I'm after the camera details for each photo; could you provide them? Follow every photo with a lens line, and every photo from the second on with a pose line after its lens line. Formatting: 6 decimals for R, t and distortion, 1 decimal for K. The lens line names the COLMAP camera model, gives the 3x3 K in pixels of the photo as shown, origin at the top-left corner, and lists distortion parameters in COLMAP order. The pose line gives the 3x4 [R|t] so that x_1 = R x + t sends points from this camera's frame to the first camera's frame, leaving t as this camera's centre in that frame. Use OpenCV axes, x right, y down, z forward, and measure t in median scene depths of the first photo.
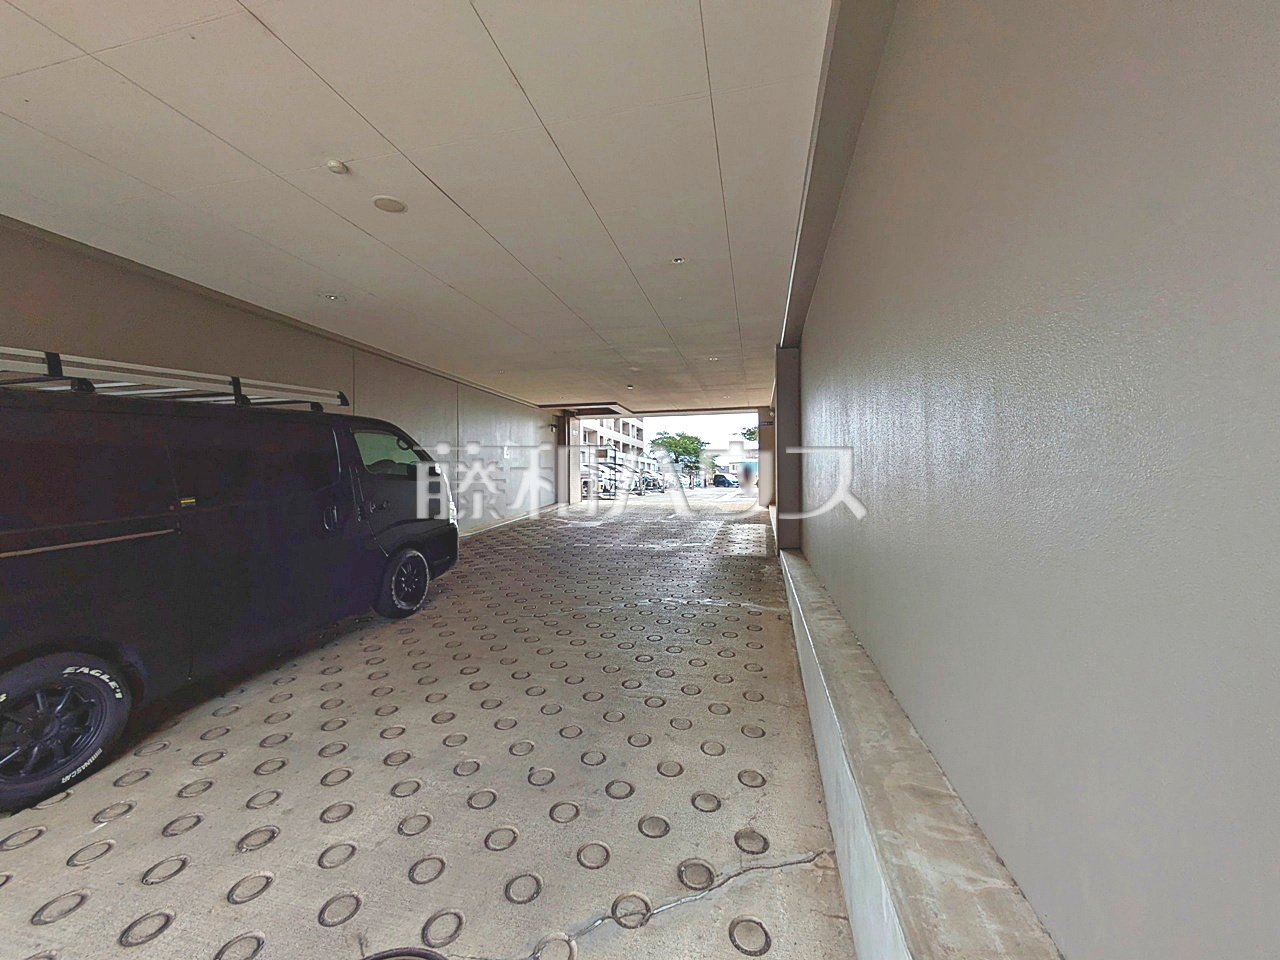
lens RADIAL K [[505.8, 0, 639.7], [0, 505.8, 478.8], [0, 0, 1]] dist [0.001121, 0.000809]
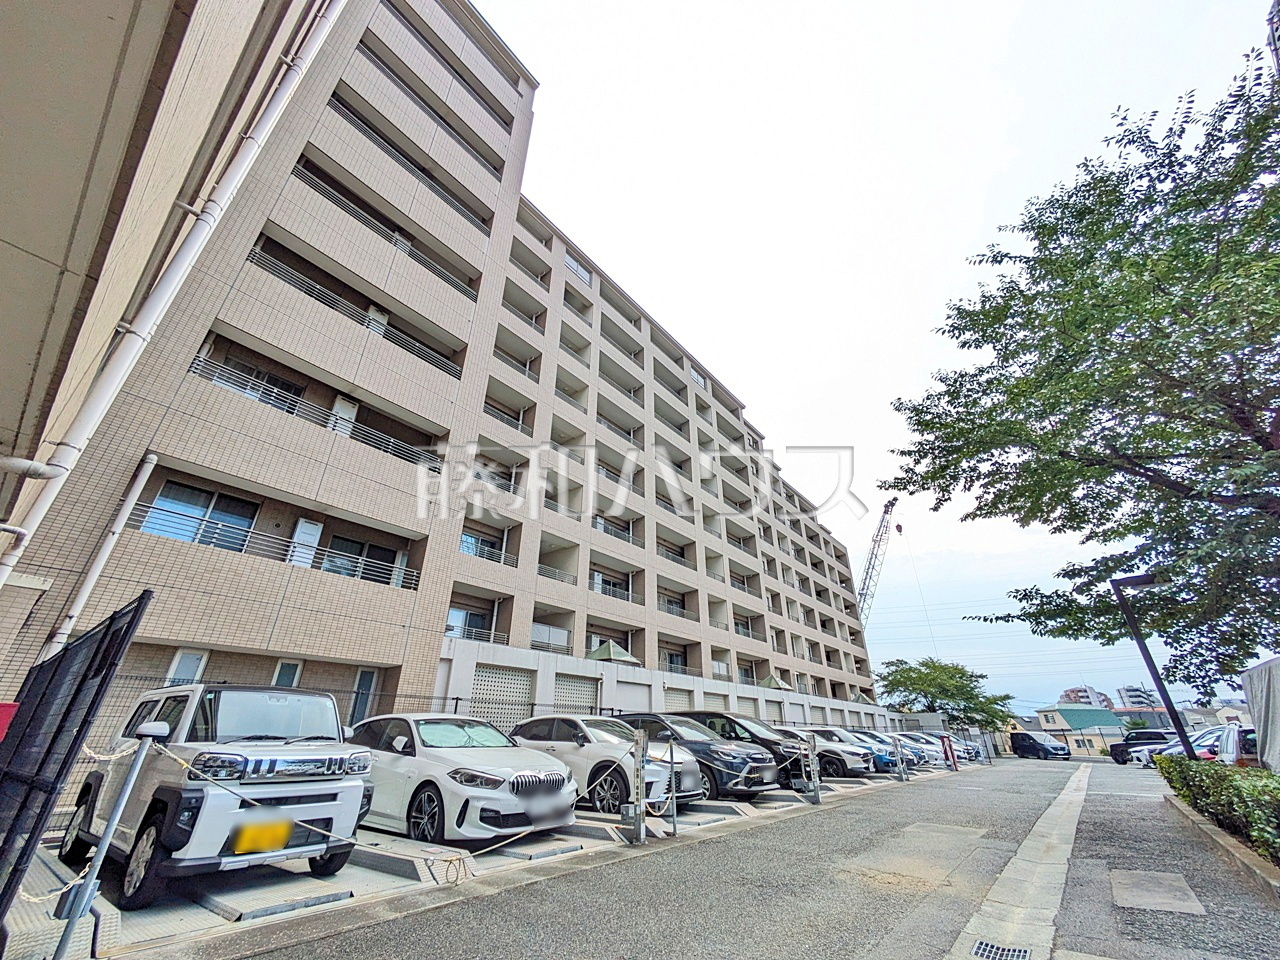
lens RADIAL K [[505.8, 0, 640.3], [0, 505.8, 478.9], [0, 0, 1]] dist [0.001121, 0.000809]
pose [[0.898302, -0.205480, -0.388370, 0.052007], [0.002086, 0.885892, -0.463886, 0.001681], [0.439373, 0.415900, 0.796228, 0.239224]]
